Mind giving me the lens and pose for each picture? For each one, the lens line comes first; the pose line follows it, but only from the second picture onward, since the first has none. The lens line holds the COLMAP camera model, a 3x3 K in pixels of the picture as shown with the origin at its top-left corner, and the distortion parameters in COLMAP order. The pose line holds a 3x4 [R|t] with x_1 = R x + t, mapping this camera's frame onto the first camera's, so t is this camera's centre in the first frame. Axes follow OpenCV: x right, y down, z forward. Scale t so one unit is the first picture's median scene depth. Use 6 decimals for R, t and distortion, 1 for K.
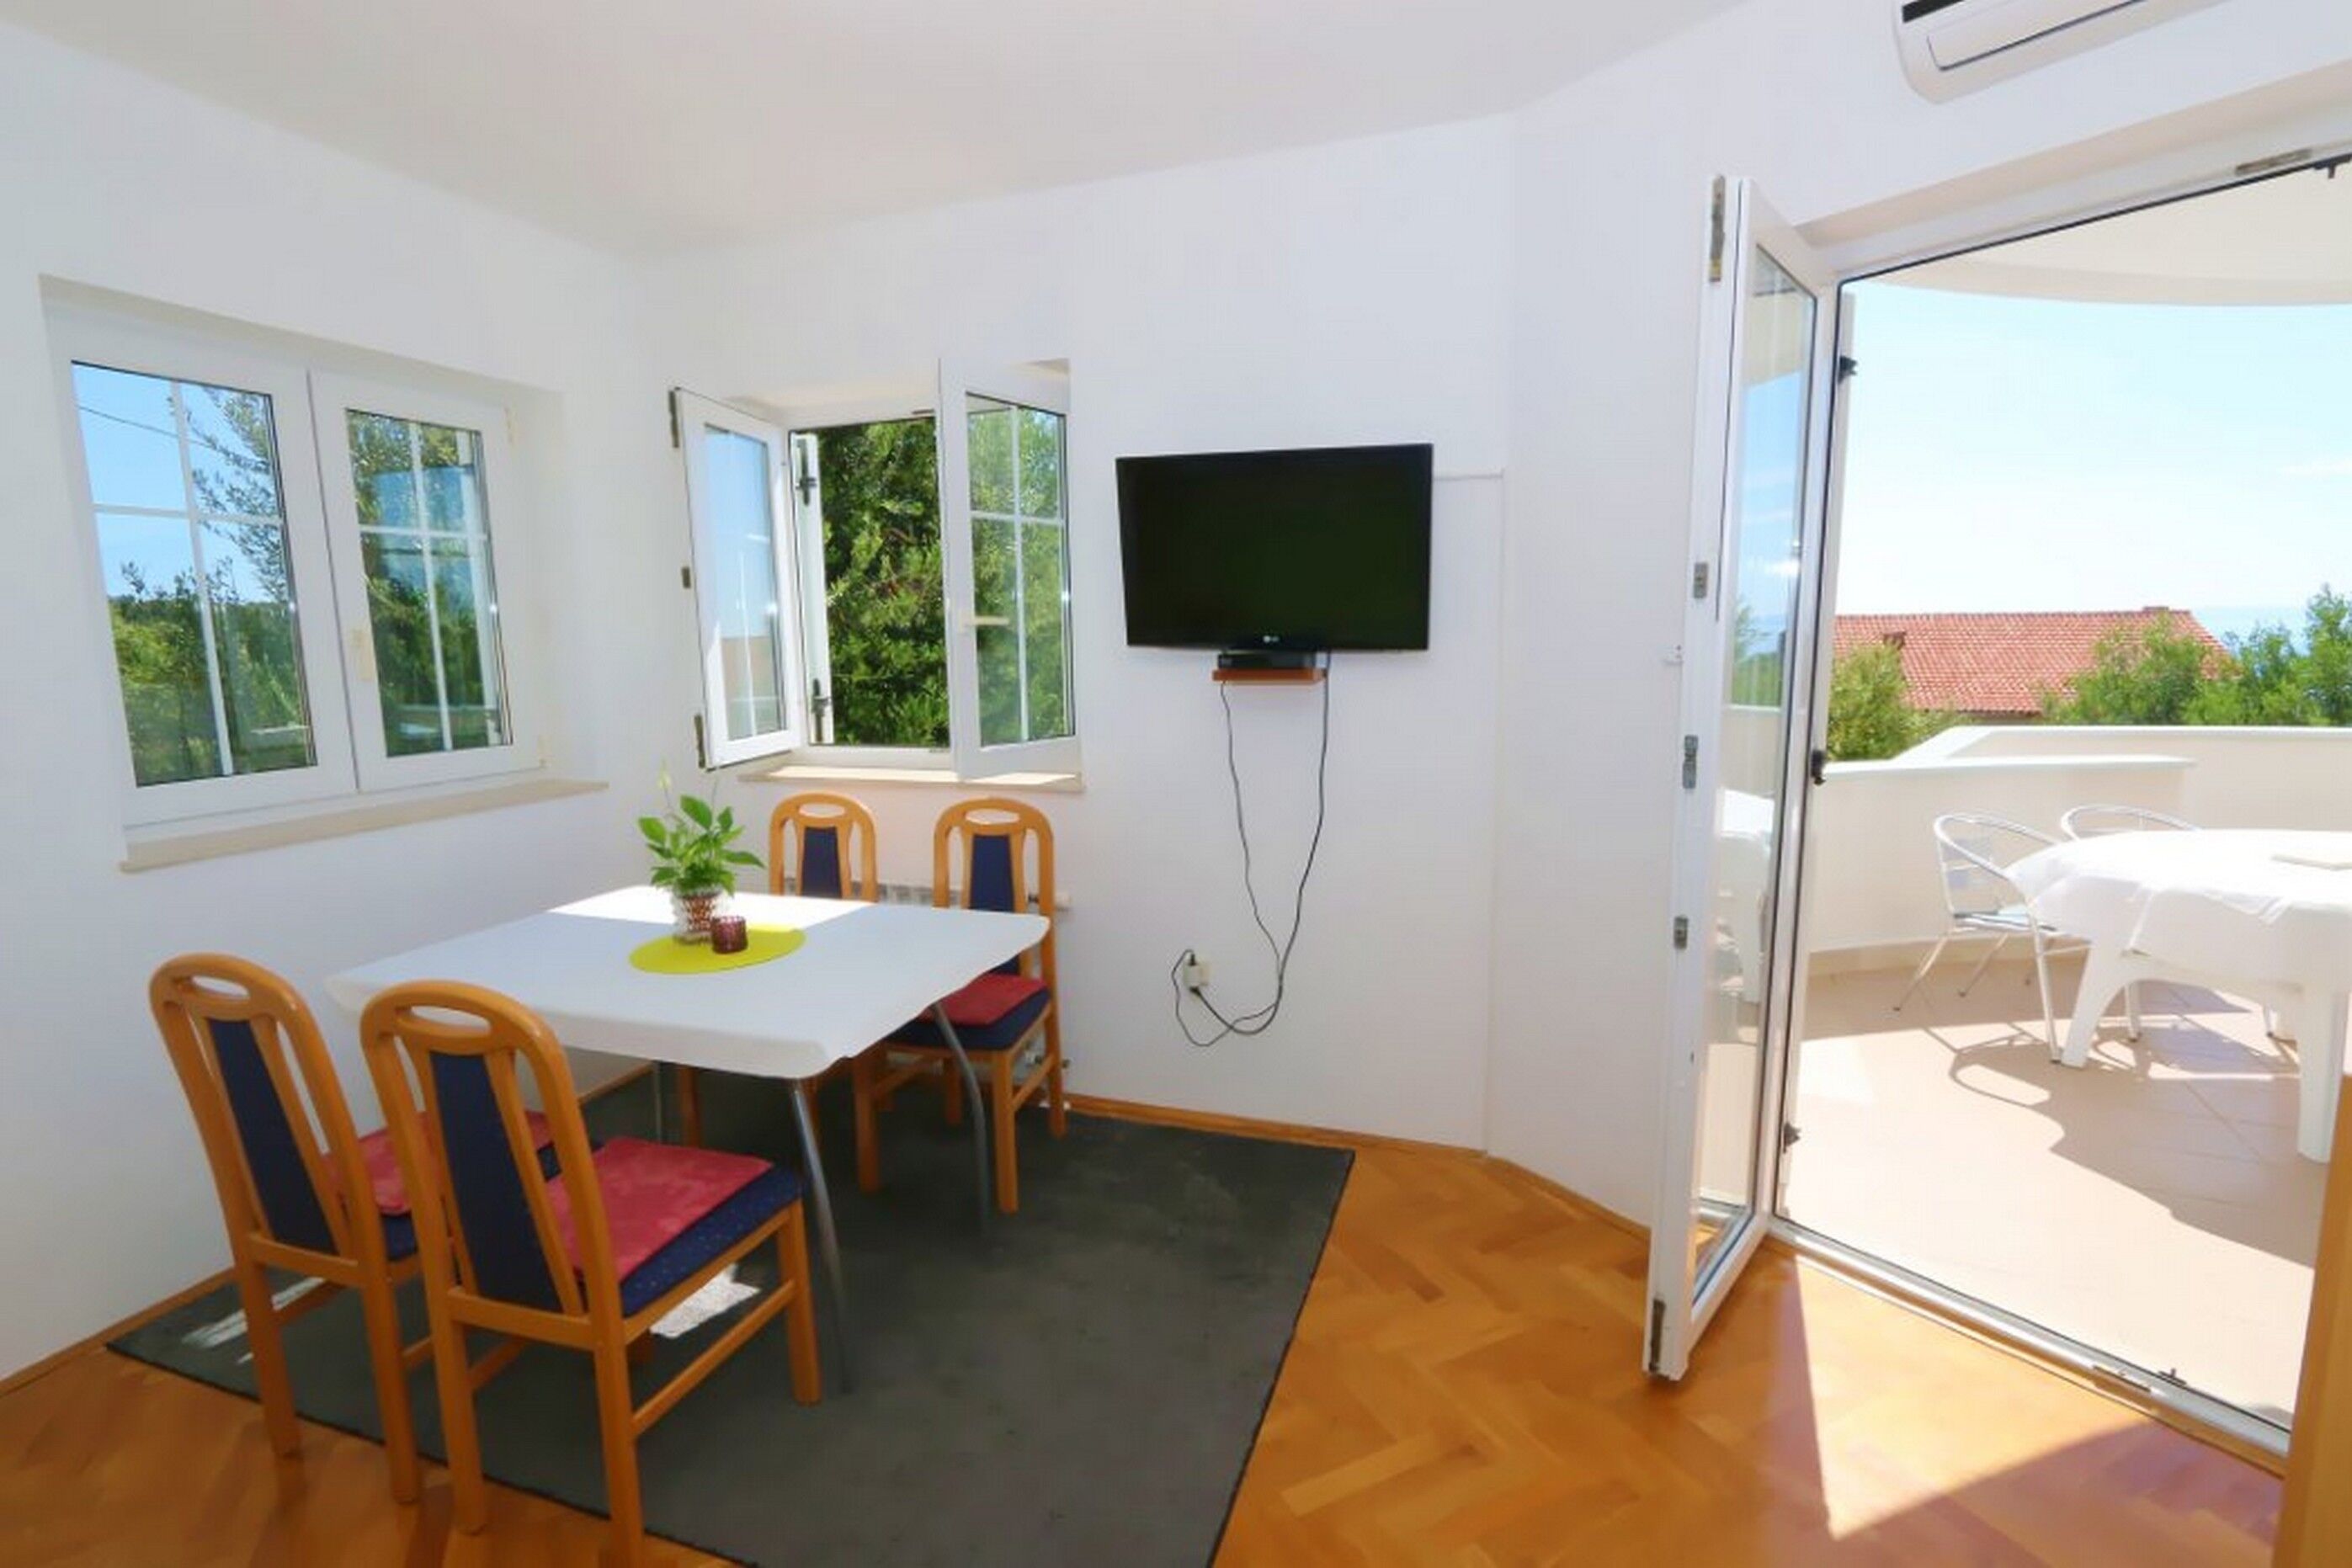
lens RADIAL K [[1080.1, 0, 1181.2], [0, 1080.1, 786.0], [0, 0, 1]] dist [-0.019232, 0.004215]
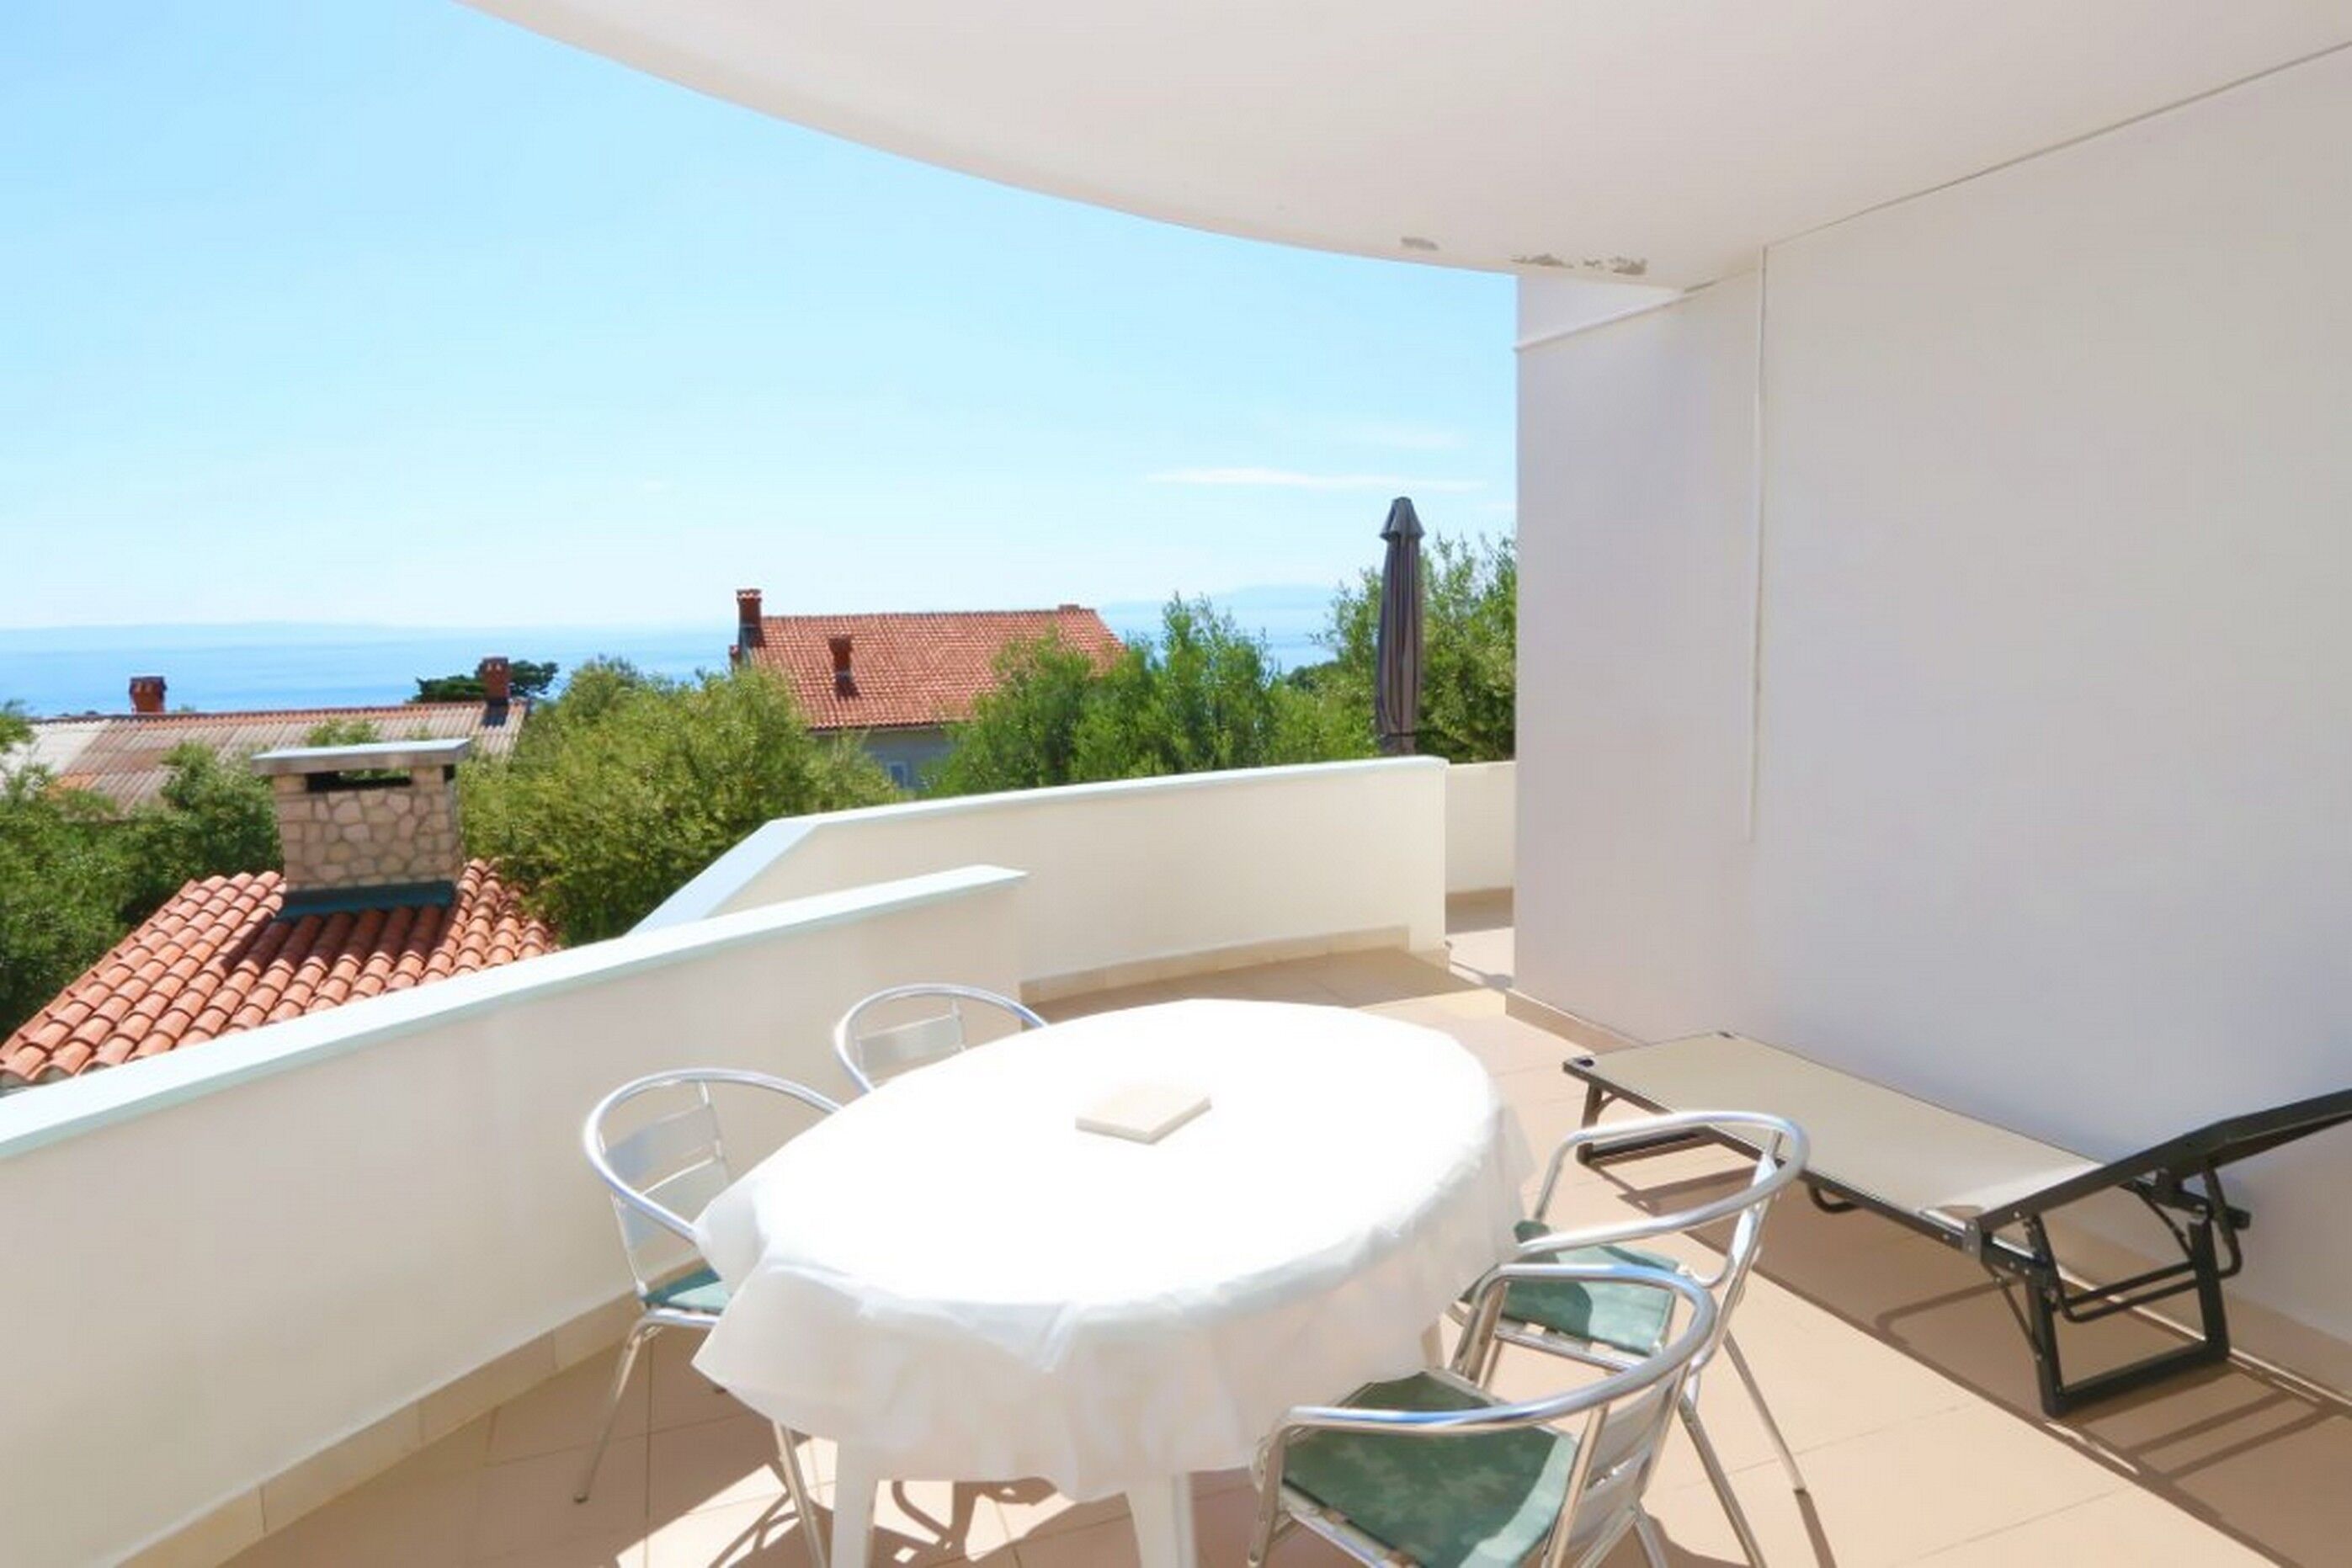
lens RADIAL K [[1403.2, 0, 1174.7], [0, 1403.2, 784.5], [0, 0, 1]] dist [-0.004369, -0.000158]
pose [[0.694749, -0.091599, 0.713395, 0.147961], [0.117751, 0.992960, 0.012822, -0.031333], [-0.709548, 0.075095, 0.700645, 0.115419]]
